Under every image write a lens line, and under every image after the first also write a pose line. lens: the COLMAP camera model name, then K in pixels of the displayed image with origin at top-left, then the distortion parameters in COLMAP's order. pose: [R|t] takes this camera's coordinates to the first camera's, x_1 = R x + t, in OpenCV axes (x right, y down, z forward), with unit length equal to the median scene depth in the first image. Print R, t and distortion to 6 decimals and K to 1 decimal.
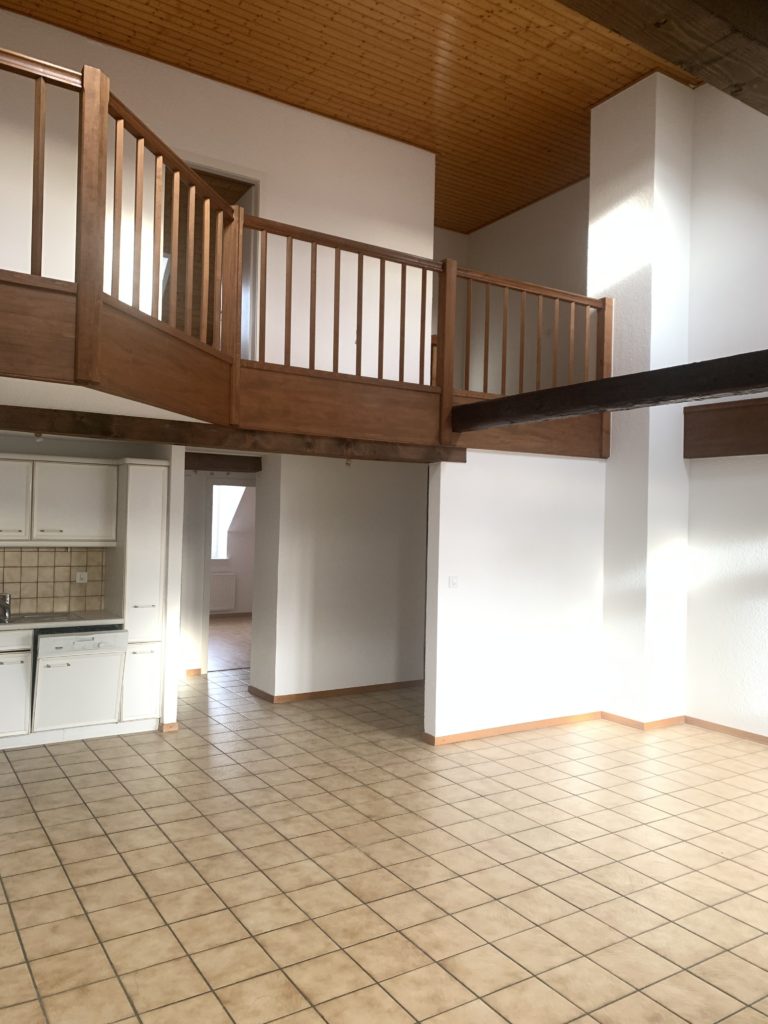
lens RADIAL K [[785.3, 0, 384.4], [0, 785.3, 511.6], [0, 0, 1]] dist [0.014201, 0.006352]
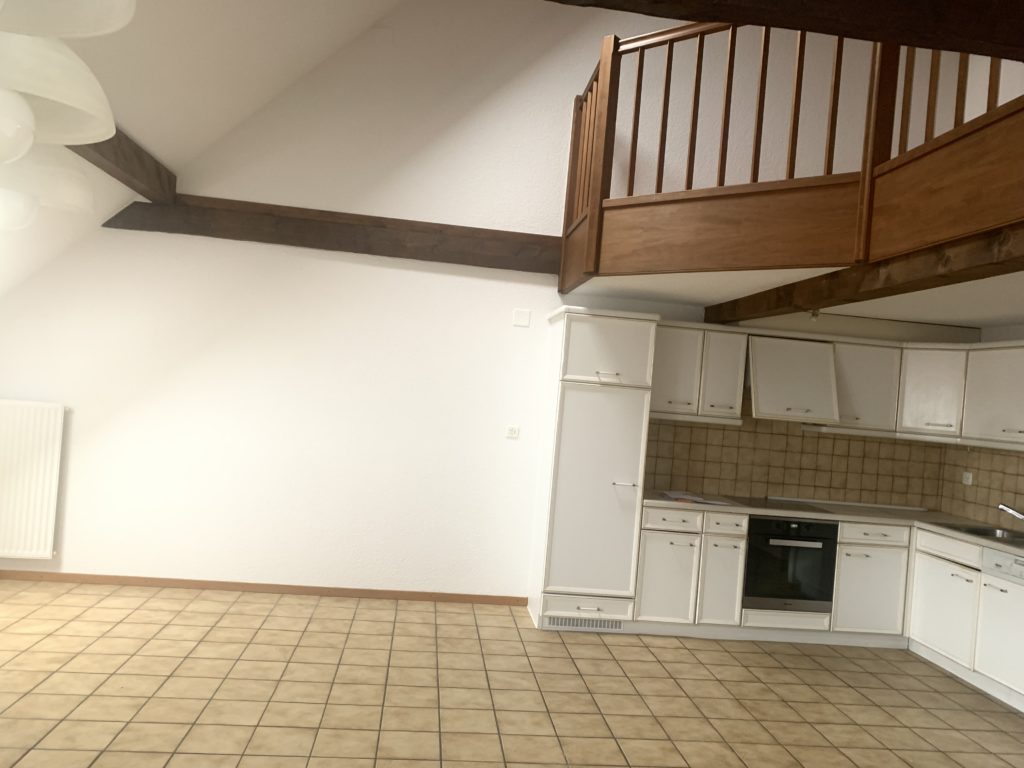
lens RADIAL K [[785.3, 0, 512.2], [0, 785.3, 385.1], [0, 0, 1]] dist [0.014201, 0.006352]
pose [[-0.435638, -0.065084, -0.897766, 0.779124], [-0.083629, 0.995995, -0.031624, 0.072622], [0.896228, 0.061302, -0.439337, 1.347061]]
